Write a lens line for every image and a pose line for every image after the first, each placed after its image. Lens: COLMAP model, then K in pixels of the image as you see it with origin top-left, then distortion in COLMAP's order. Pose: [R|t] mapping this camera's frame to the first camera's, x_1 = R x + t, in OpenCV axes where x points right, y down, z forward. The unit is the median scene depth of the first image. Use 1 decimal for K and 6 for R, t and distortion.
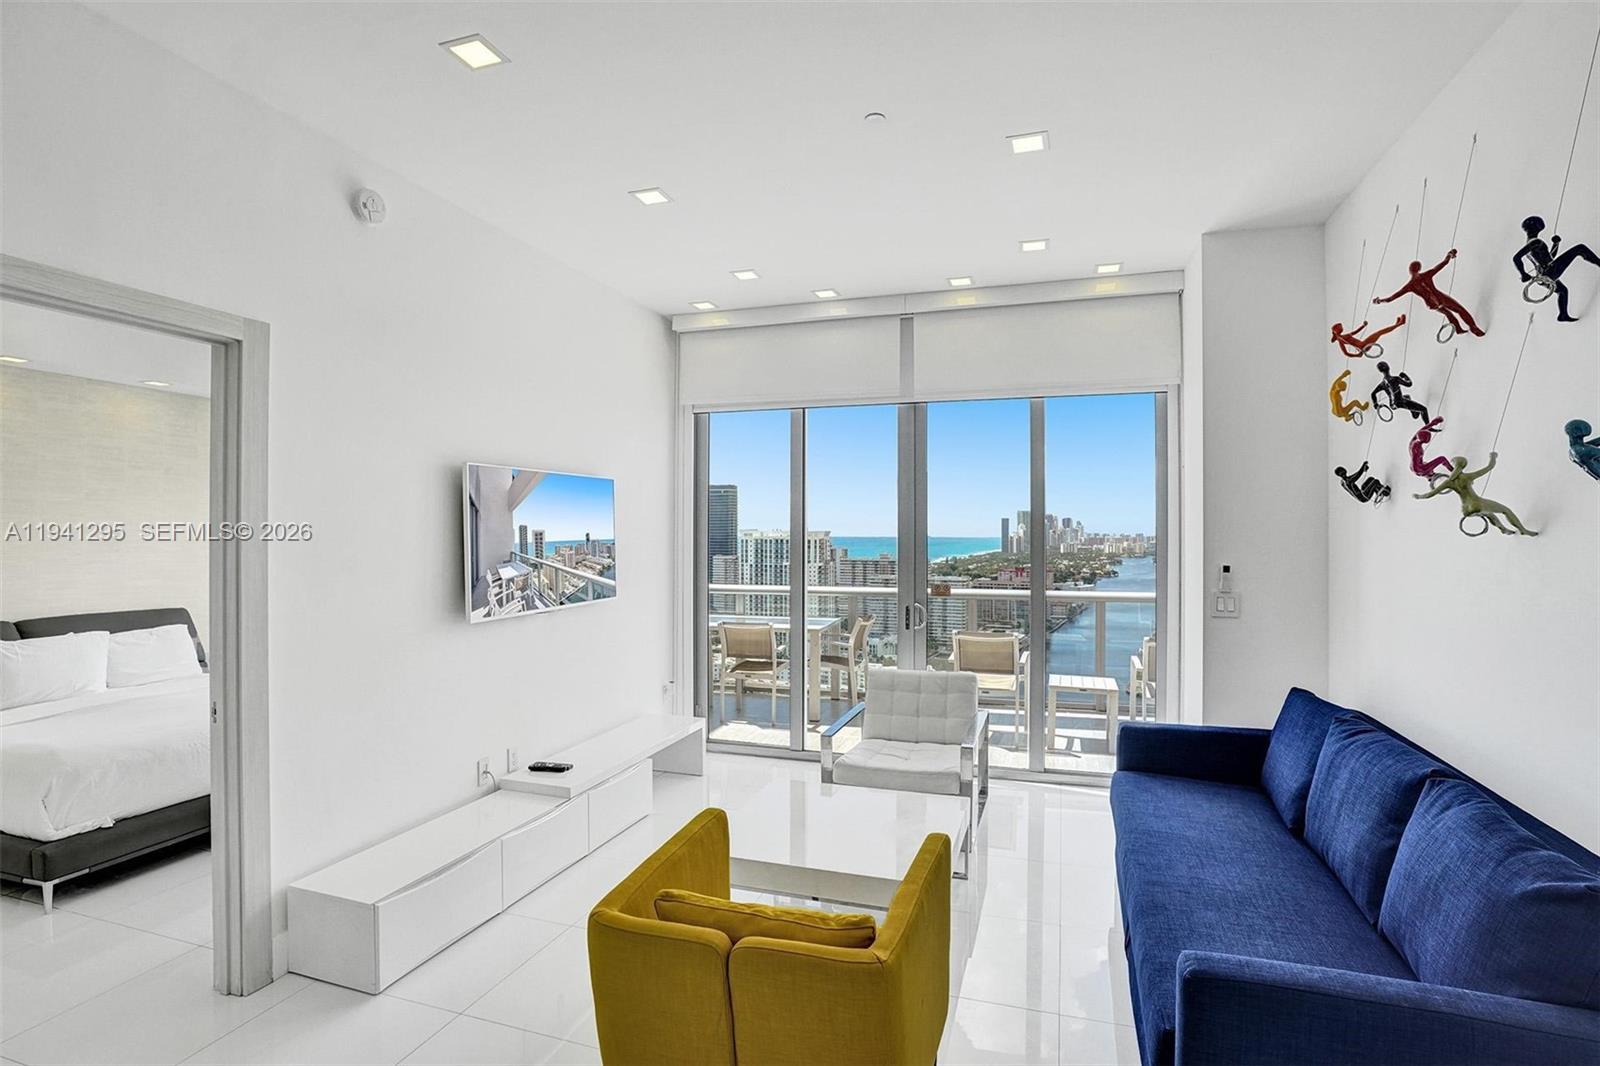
lens RADIAL K [[780.8, 0, 807.5], [0, 780.8, 528.0], [0, 0, 1]] dist [-0.059231, 0.017526]
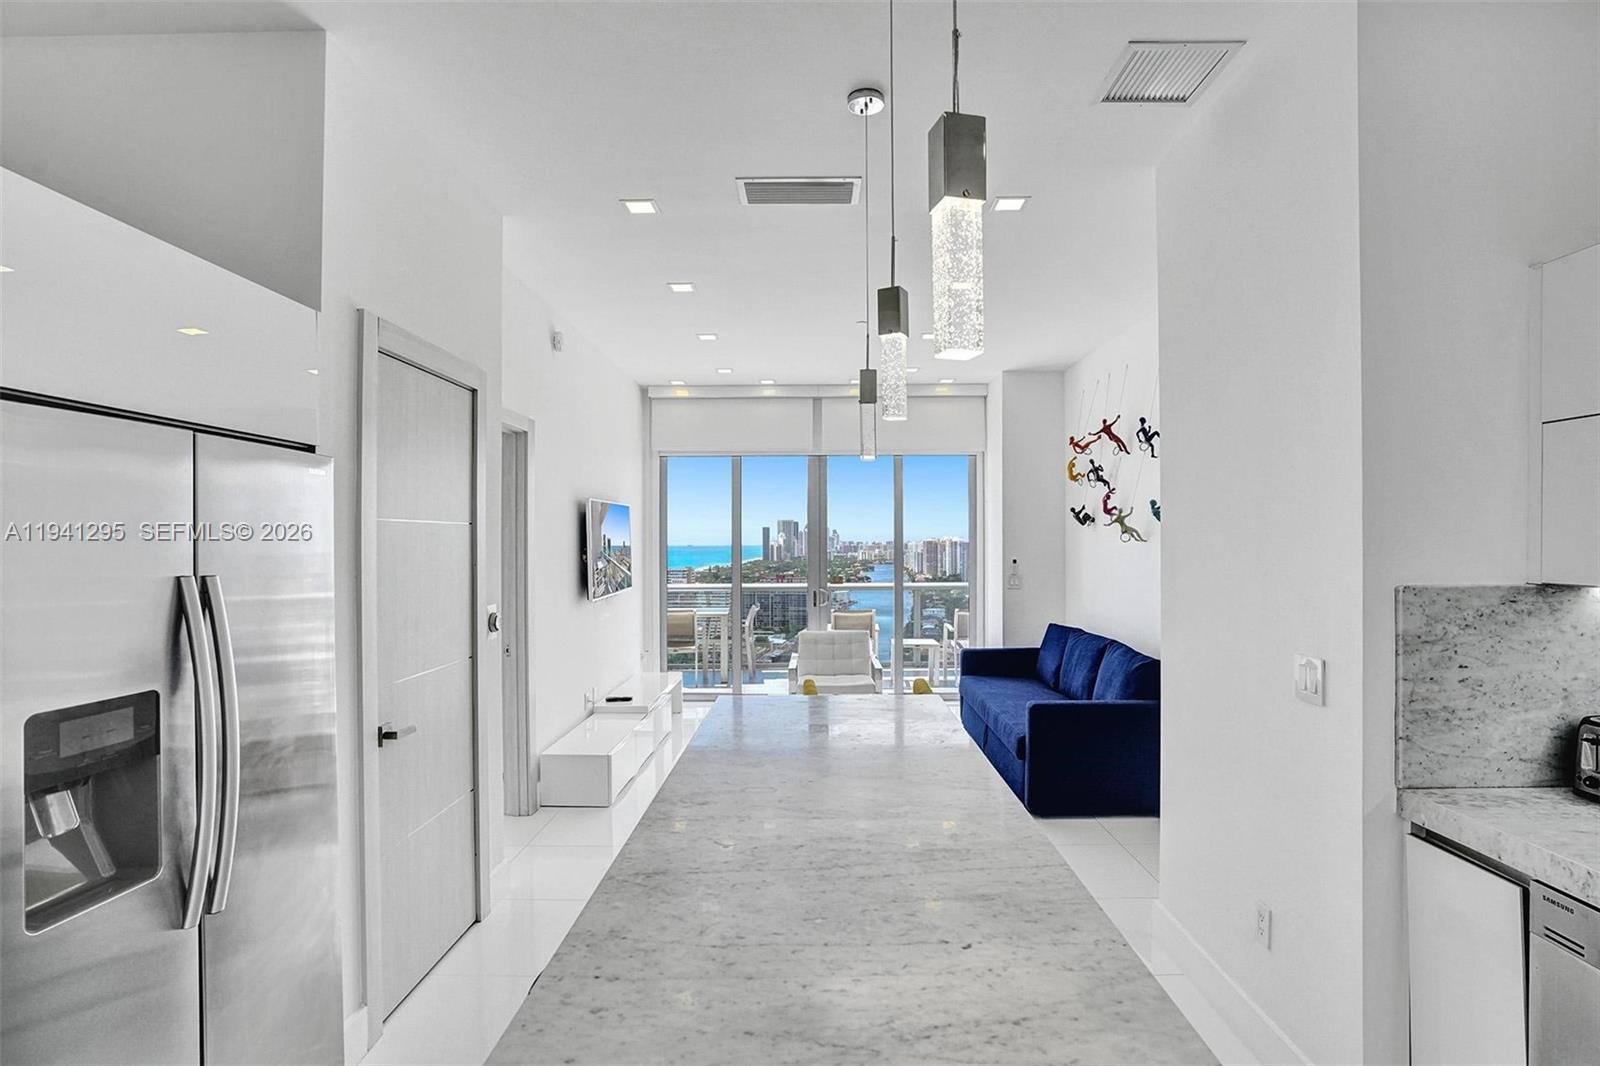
lens RADIAL K [[780.8, 0, 806.6], [0, 780.8, 539.2], [0, 0, 1]] dist [-0.059231, 0.017526]
pose [[0.956250, -0.005328, 0.292504, -0.429856], [0.004539, 0.999984, 0.003374, -0.006206], [-0.292517, -0.001898, 0.956258, -0.565559]]
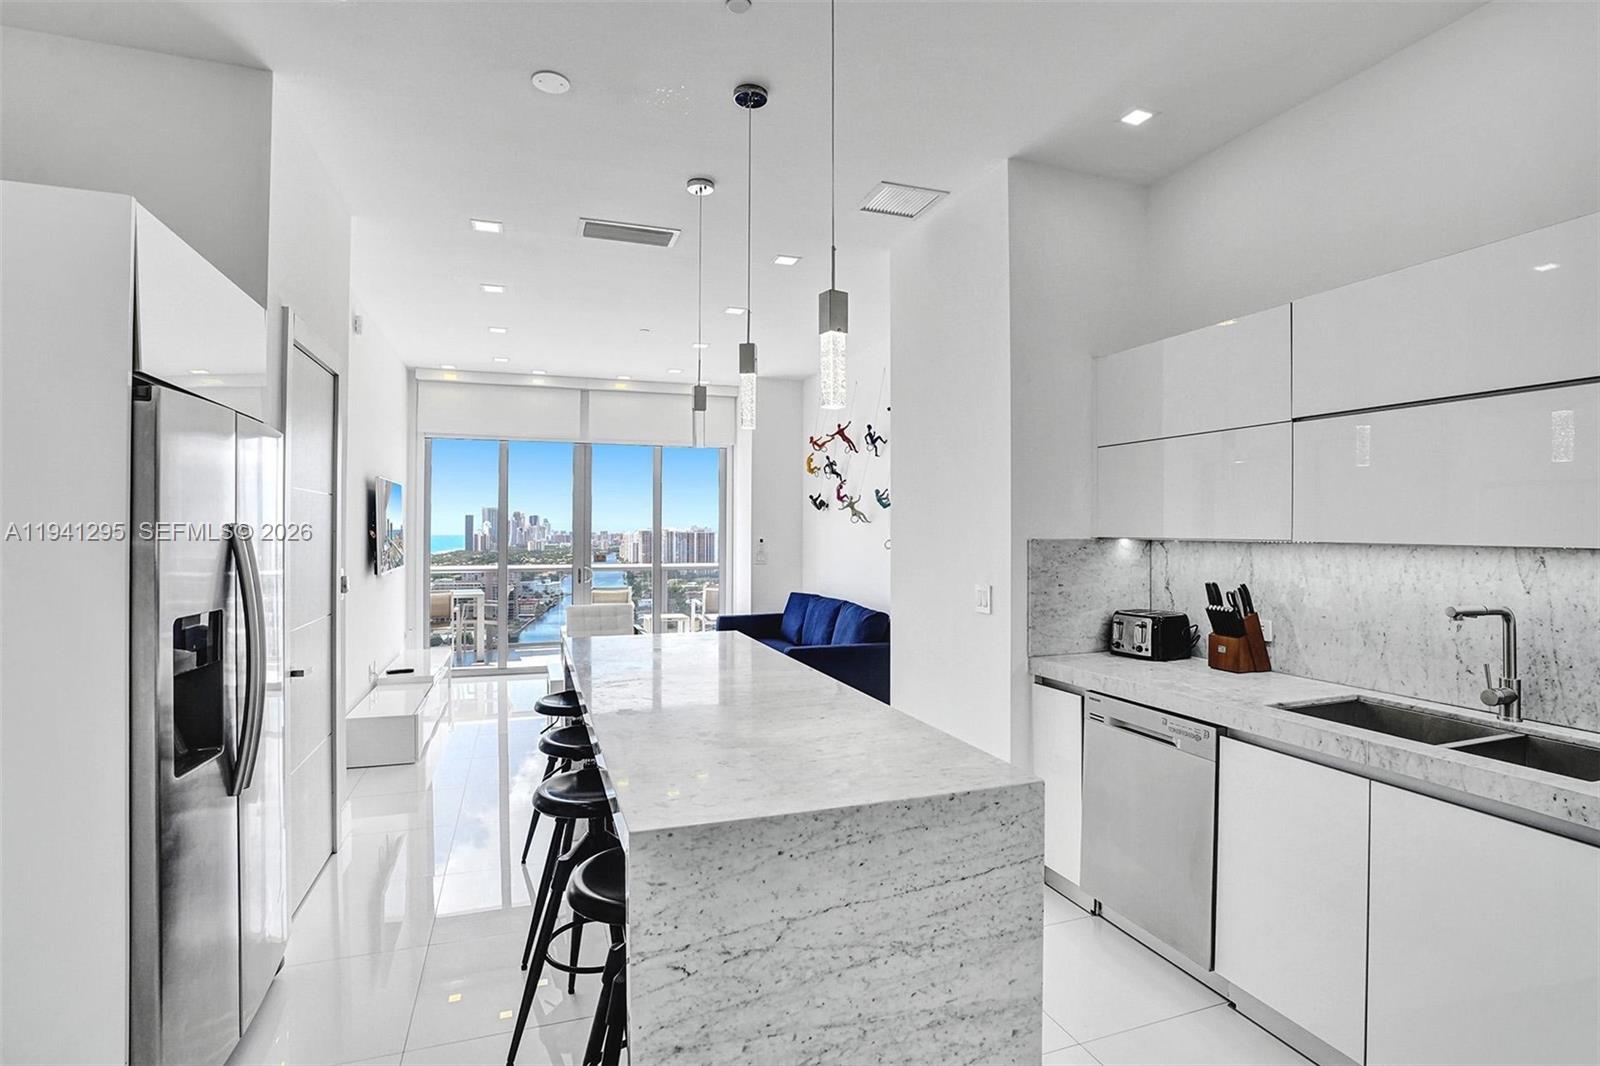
lens RADIAL K [[780.8, 0, 802.7], [0, 780.8, 528.9], [0, 0, 1]] dist [-0.059231, 0.017526]
pose [[0.796249, 0.000957, 0.604968, -0.631371], [-0.003888, 0.999986, 0.003535, 0.013612], [-0.604957, -0.005167, 0.796242, -0.734740]]
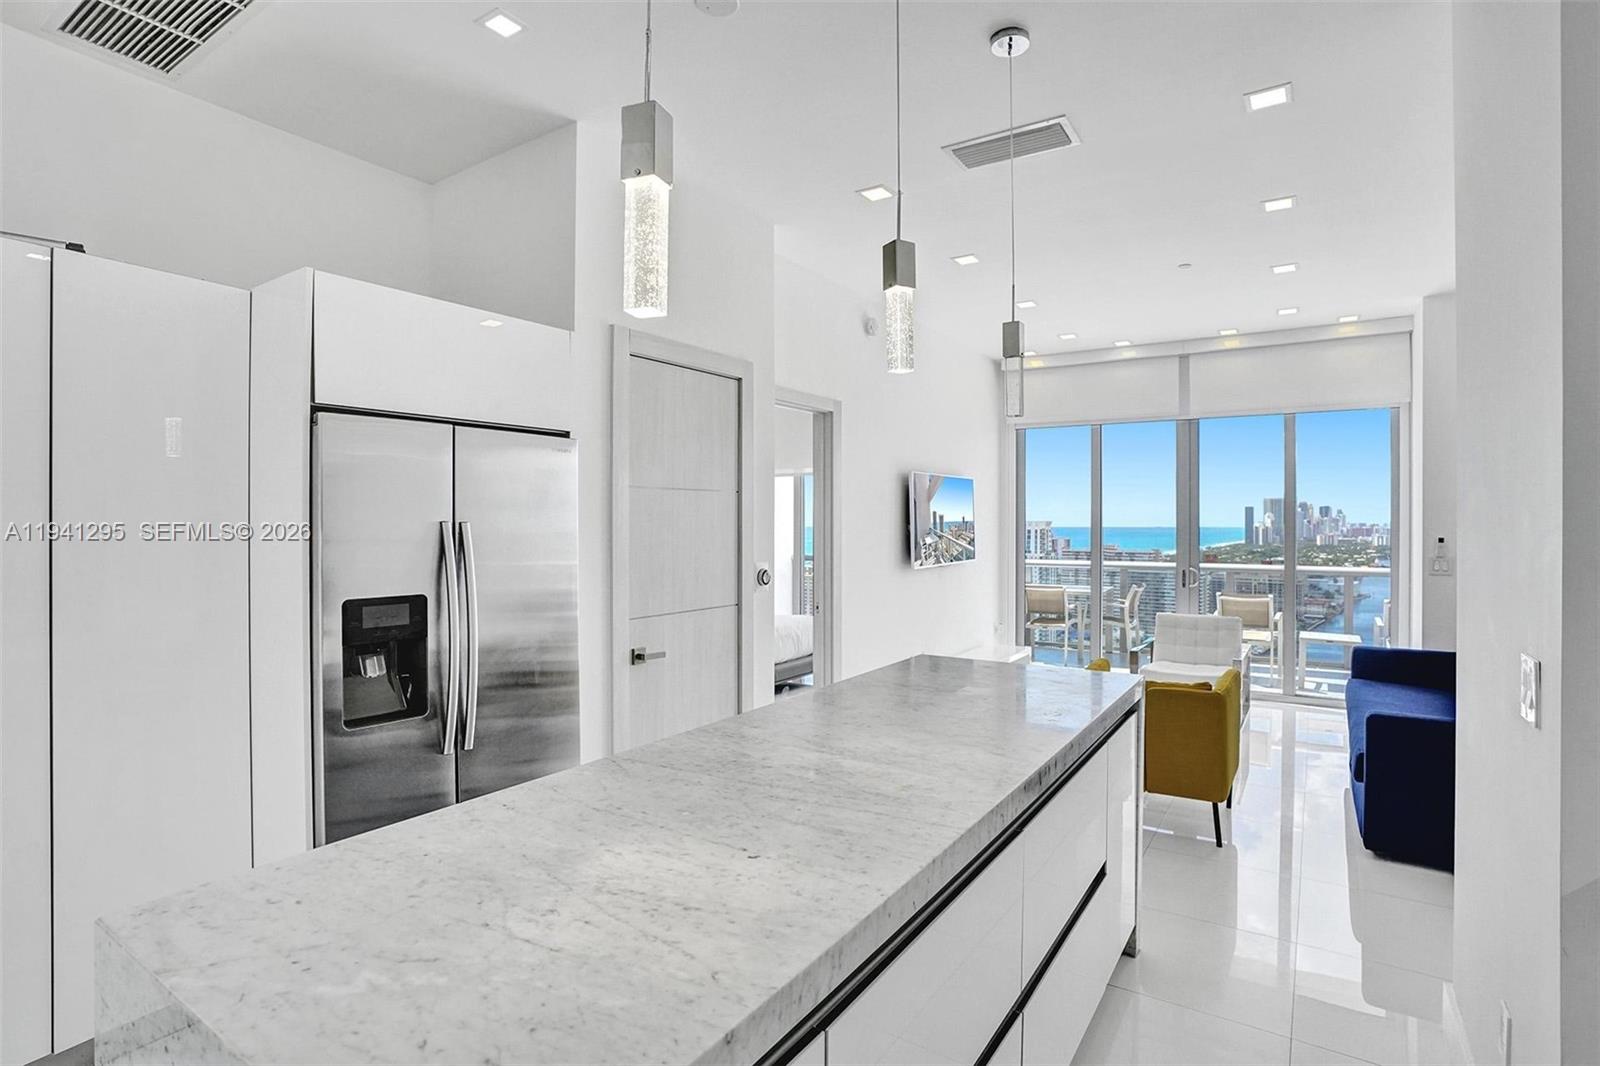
lens RADIAL K [[780.8, 0, 810.7], [0, 780.8, 528.0], [0, 0, 1]] dist [-0.059231, 0.017526]
pose [[0.963616, 0.001277, -0.267289, -0.182074], [0.002181, 0.999918, 0.012640, 0.011276], [0.267283, -0.012763, 0.963534, -0.601254]]
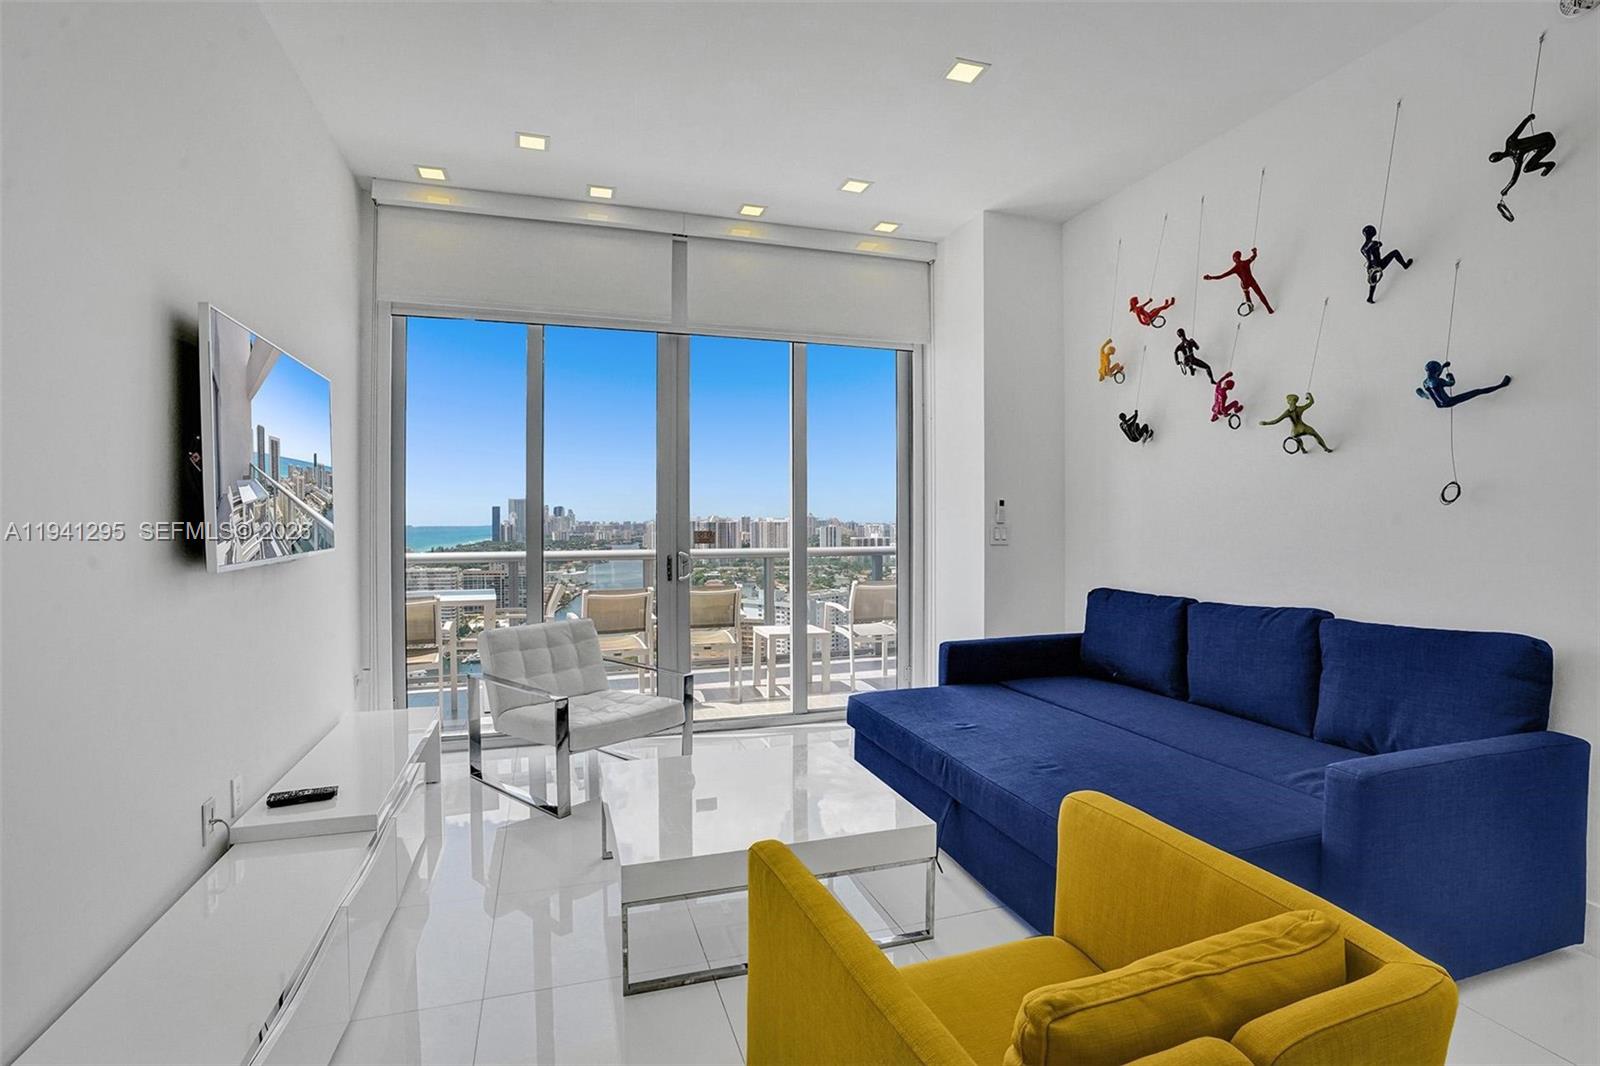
lens RADIAL K [[773.2, 0, 811.6], [0, 773.2, 521.3], [0, 0, 1]] dist [-0.041904, 0.013197]
pose [[0.806374, -0.004252, 0.591390, -0.364970], [-0.000467, 0.999969, 0.007826, 0.069654], [-0.591406, -0.006587, 0.806347, 0.222332]]
